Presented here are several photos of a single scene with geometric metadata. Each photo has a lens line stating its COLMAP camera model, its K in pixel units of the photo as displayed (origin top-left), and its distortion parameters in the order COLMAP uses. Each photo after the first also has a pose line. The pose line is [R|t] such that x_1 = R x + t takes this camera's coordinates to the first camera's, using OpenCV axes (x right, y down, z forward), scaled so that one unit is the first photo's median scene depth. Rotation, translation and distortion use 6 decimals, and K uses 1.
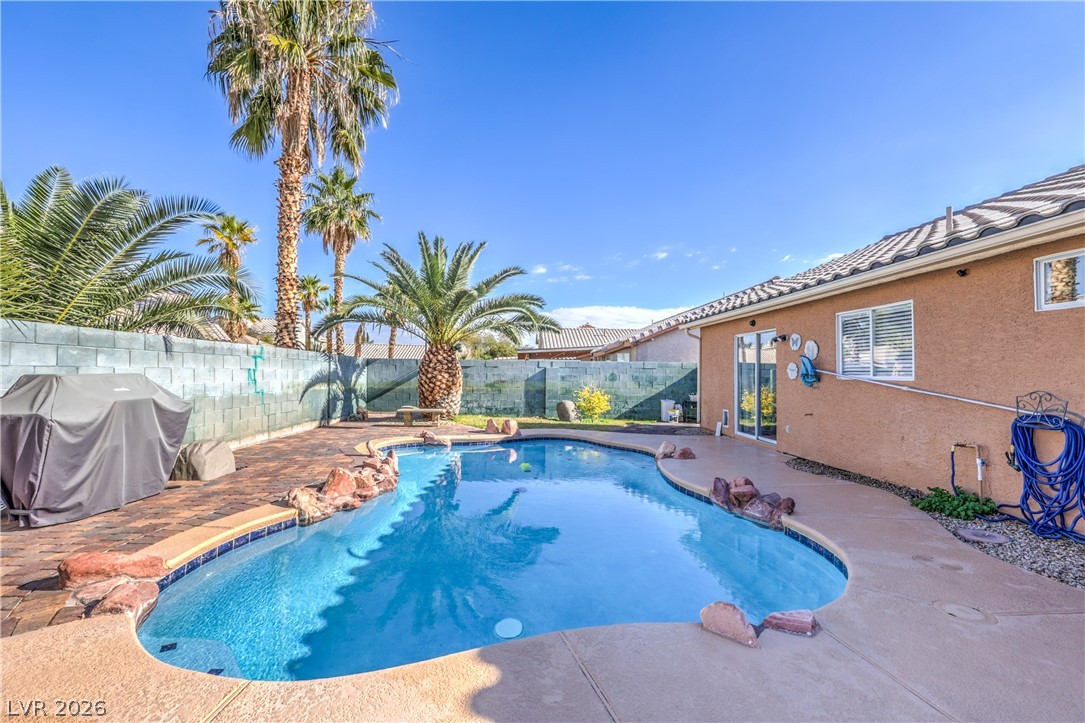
lens RADIAL K [[446.4, 0, 552.6], [0, 446.4, 364.4], [0, 0, 1]] dist [0.001891, 0.000219]
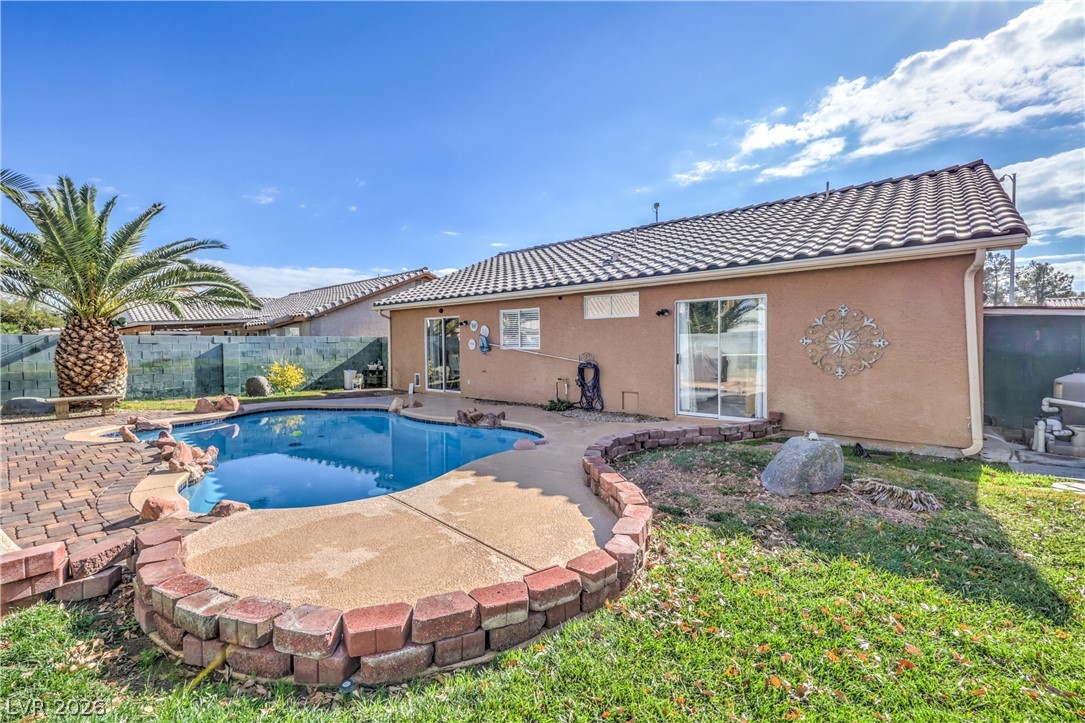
lens RADIAL K [[446.4, 0, 537.5], [0, 446.4, 355.3], [0, 0, 1]] dist [0.001891, 0.000219]
pose [[0.703942, -0.034873, 0.709401, -0.268797], [0.001936, 0.998884, 0.047182, -0.013487], [-0.710255, -0.031840, 0.703224, -0.169580]]
